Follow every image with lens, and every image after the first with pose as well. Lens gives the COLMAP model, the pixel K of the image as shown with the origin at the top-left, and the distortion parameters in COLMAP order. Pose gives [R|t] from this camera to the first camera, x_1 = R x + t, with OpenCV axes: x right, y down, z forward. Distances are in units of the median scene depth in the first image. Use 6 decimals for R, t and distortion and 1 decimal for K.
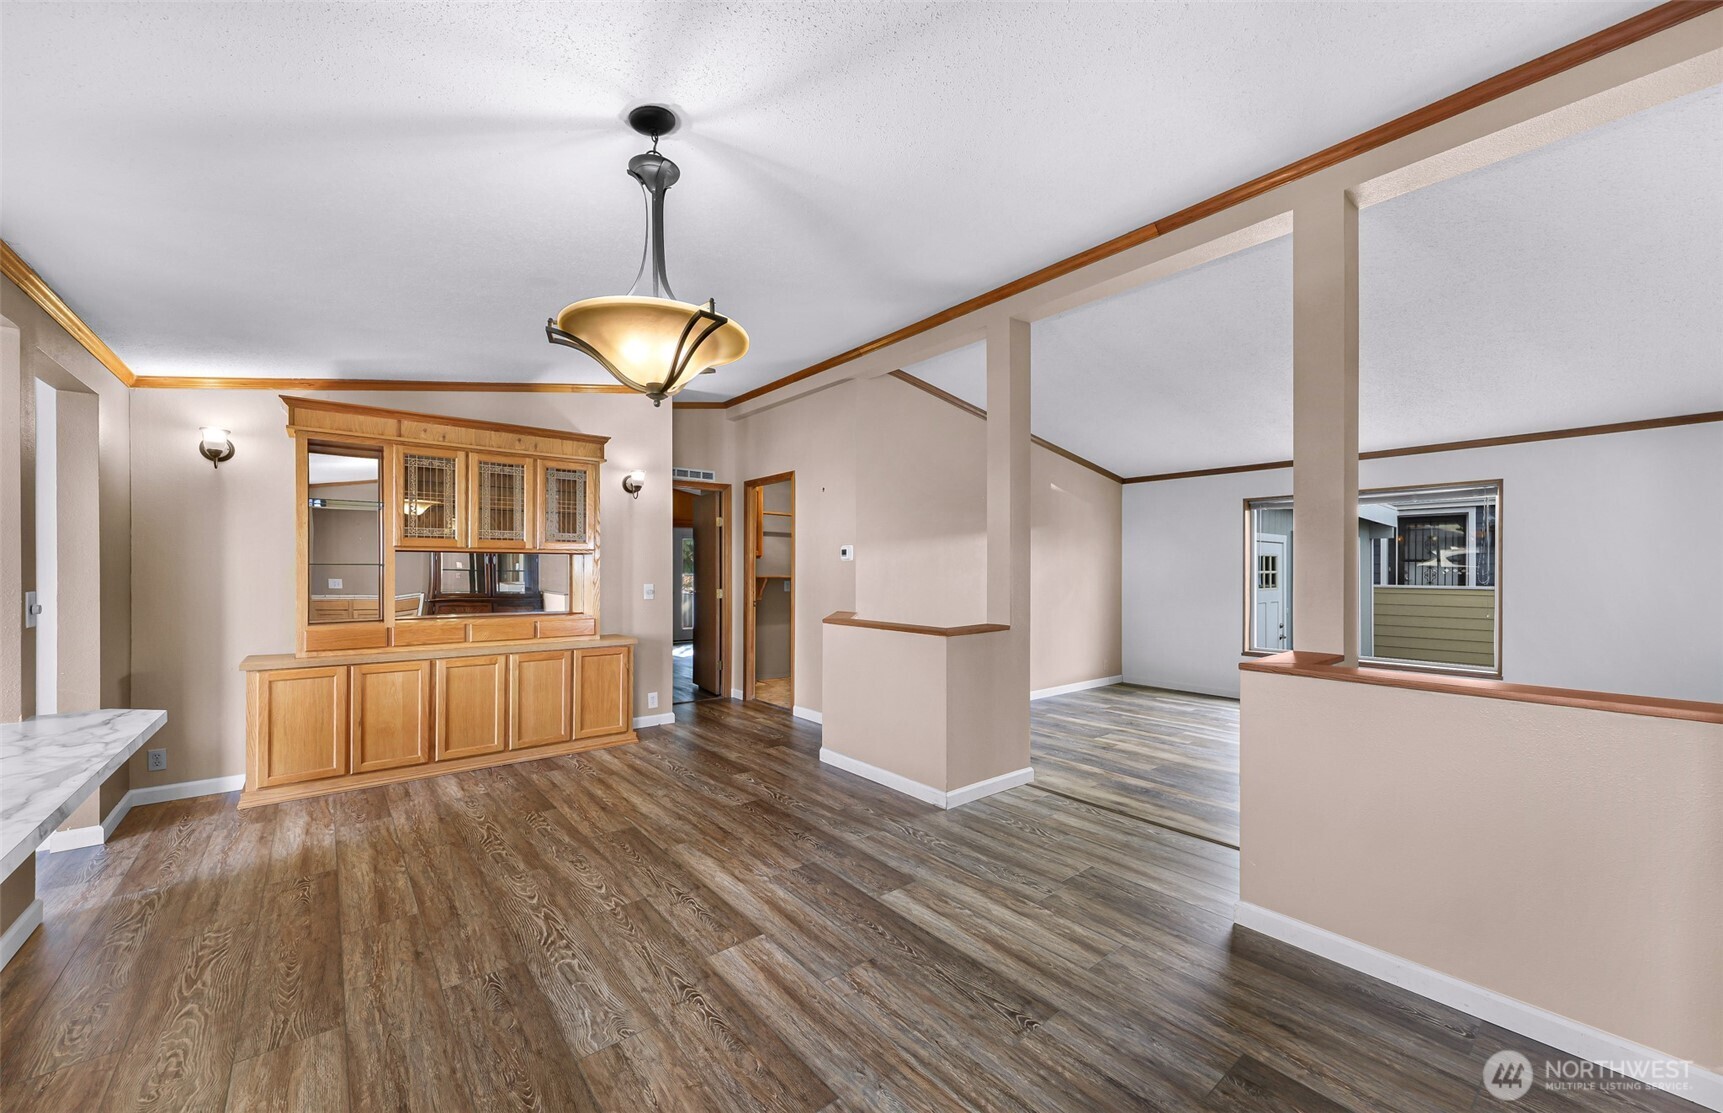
lens RADIAL K [[668.3, 0, 857.0], [0, 668.3, 567.7], [0, 0, 1]] dist [-0.000861, -0.000239]
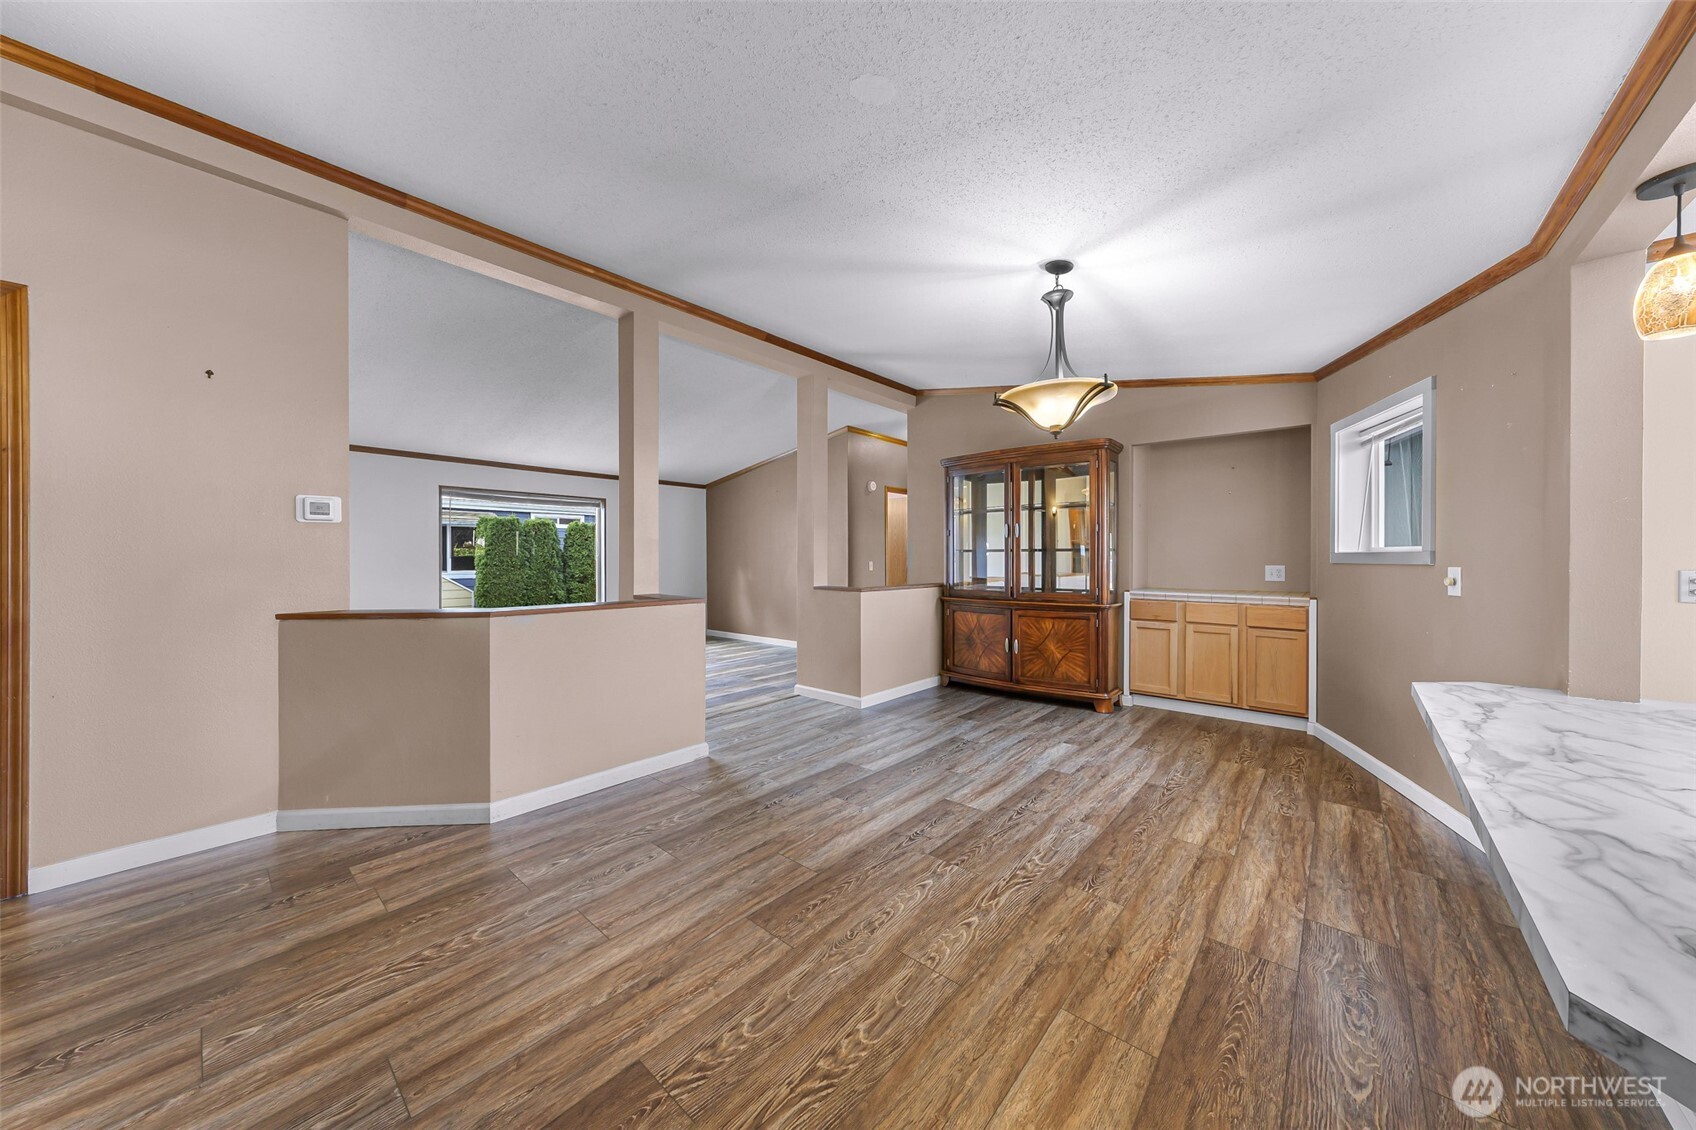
lens RADIAL K [[606.2, 0, 824.0], [0, 606.2, 559.9], [0, 0, 1]] dist [-0.001437, -0.000036]
pose [[-0.180840, -0.002636, 0.983509, -1.277724], [-0.002874, 0.999994, 0.002151, 0.040924], [-0.983508, -0.002438, -0.180846, 1.405392]]
